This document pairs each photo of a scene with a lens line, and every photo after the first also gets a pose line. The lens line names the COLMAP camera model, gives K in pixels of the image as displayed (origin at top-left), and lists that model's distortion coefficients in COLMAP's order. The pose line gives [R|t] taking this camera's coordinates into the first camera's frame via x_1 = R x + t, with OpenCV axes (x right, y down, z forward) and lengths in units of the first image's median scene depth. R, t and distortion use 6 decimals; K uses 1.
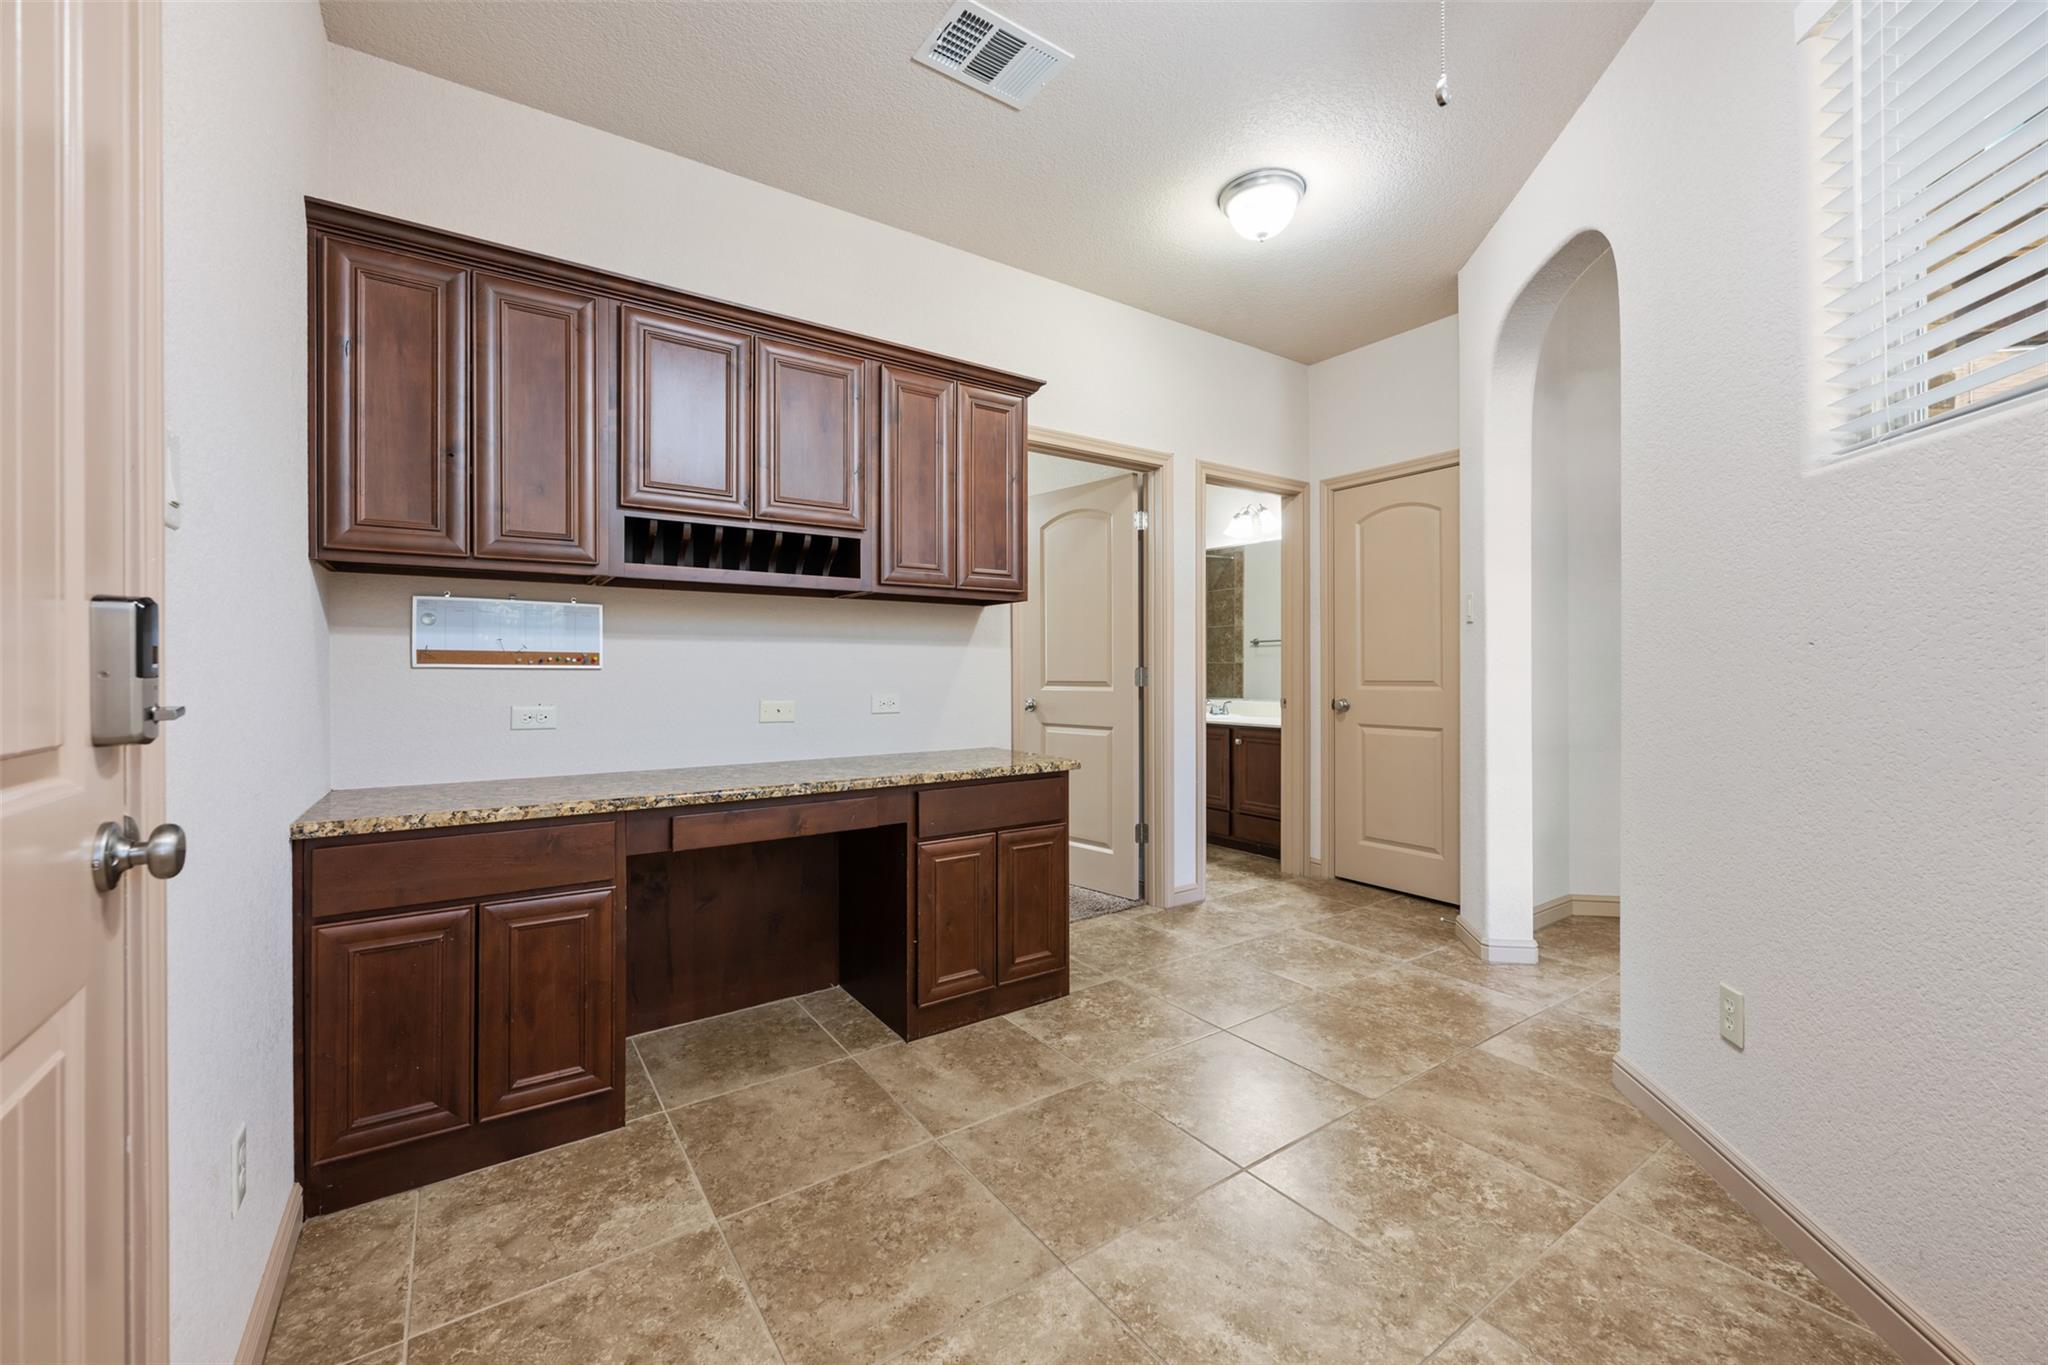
lens RADIAL K [[813.4, 0, 1023.3], [0, 813.4, 670.7], [0, 0, 1]] dist [-0.000580, -0.000088]
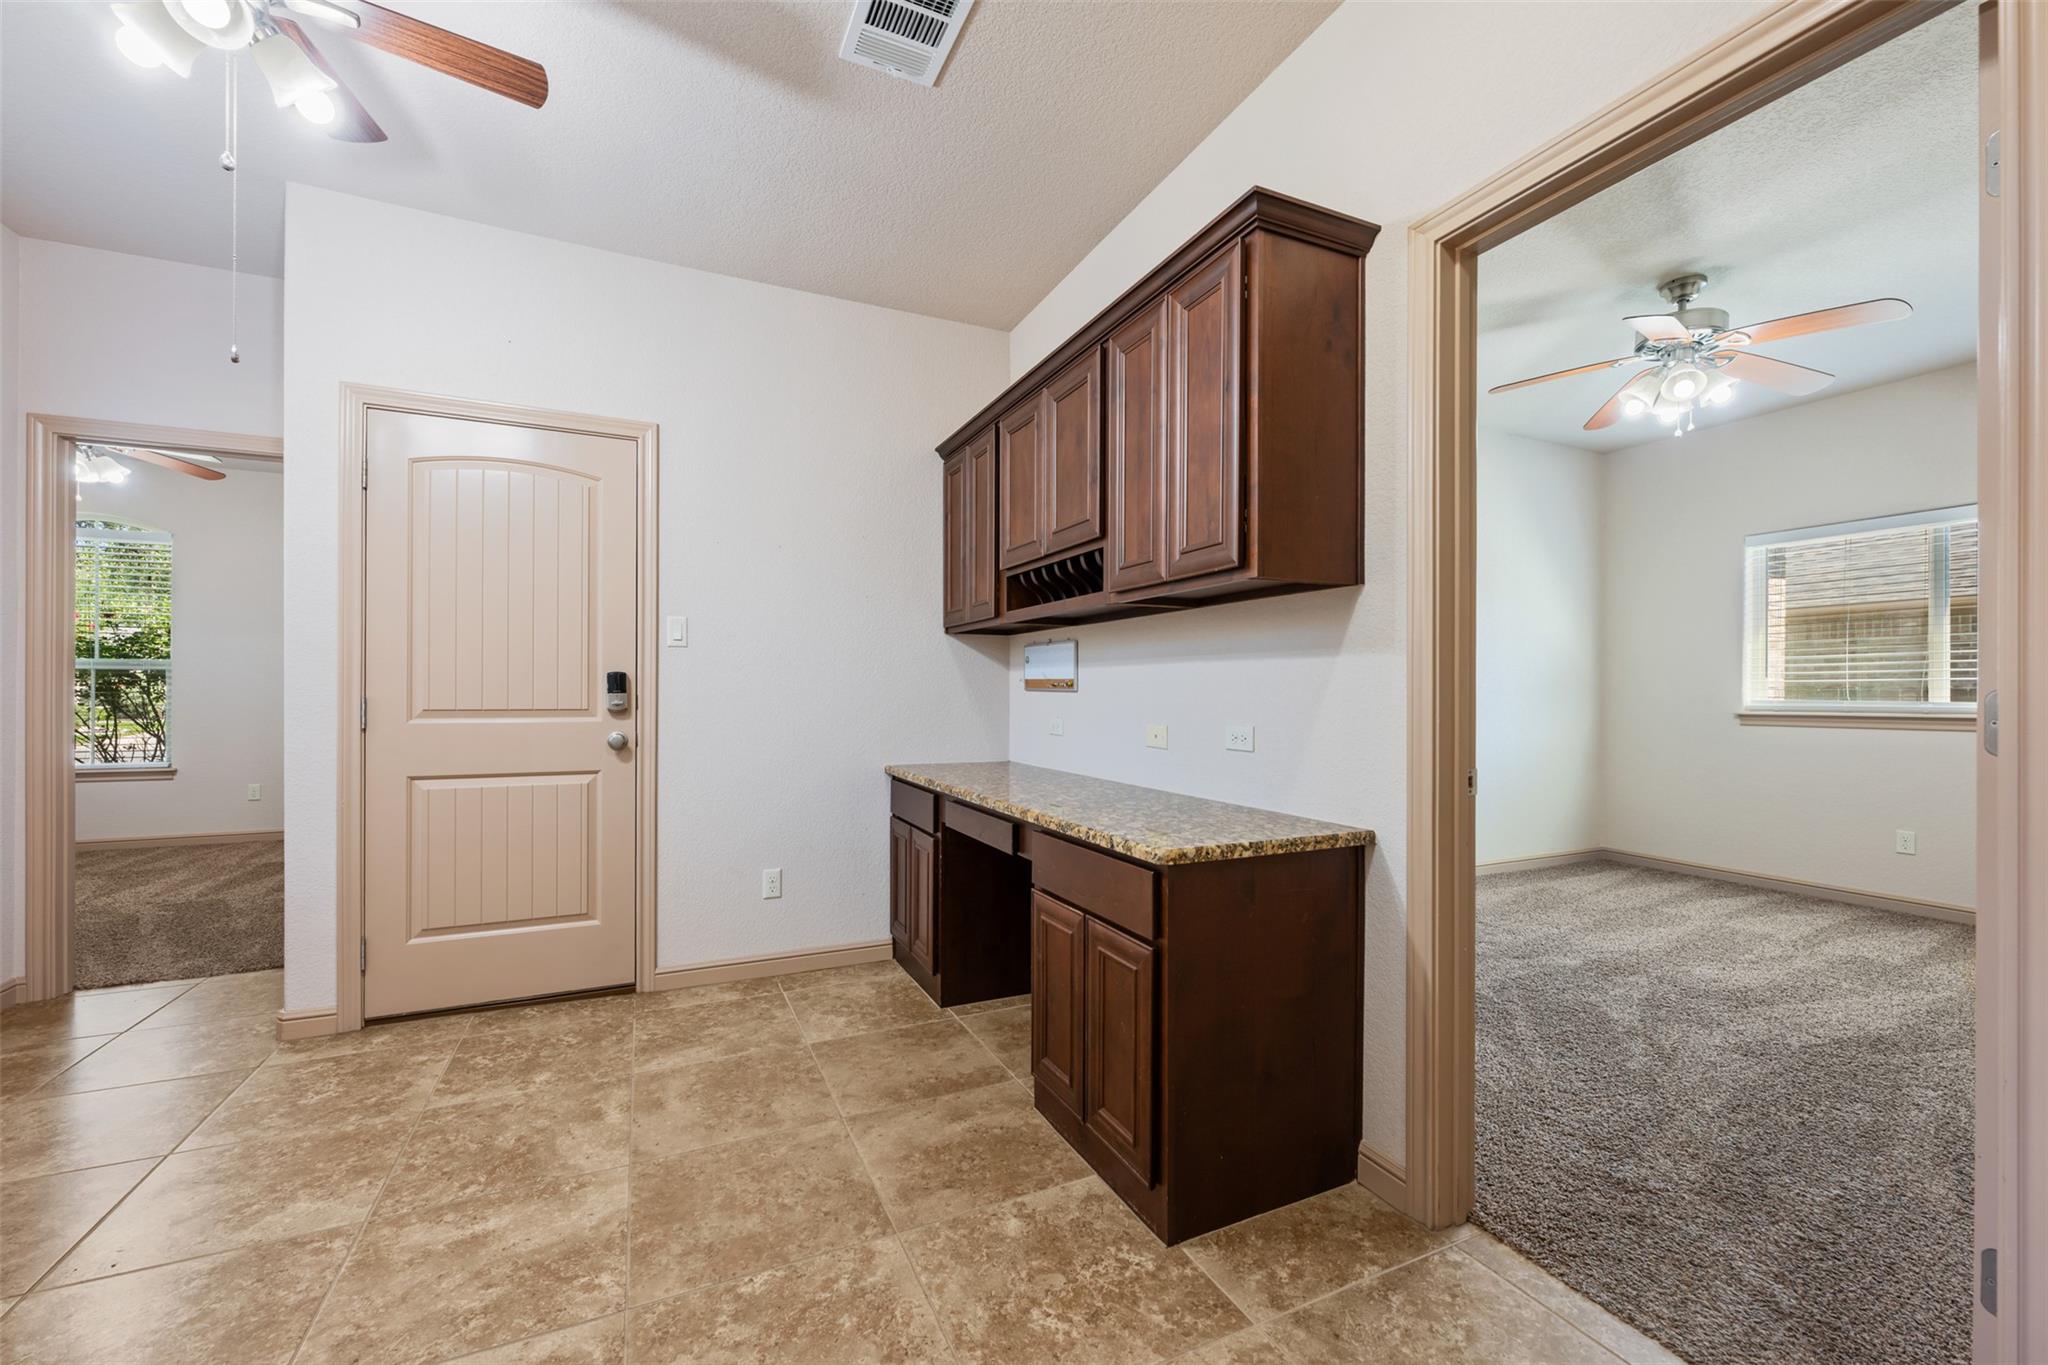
lens RADIAL K [[813.4, 0, 1022.2], [0, 813.4, 691.1], [0, 0, 1]] dist [-0.000580, -0.000088]
pose [[-0.169642, 0.000578, -0.985506, 0.913713], [-0.002107, 0.999997, 0.000949, -0.005733], [0.985503, 0.002237, -0.169640, 1.388934]]
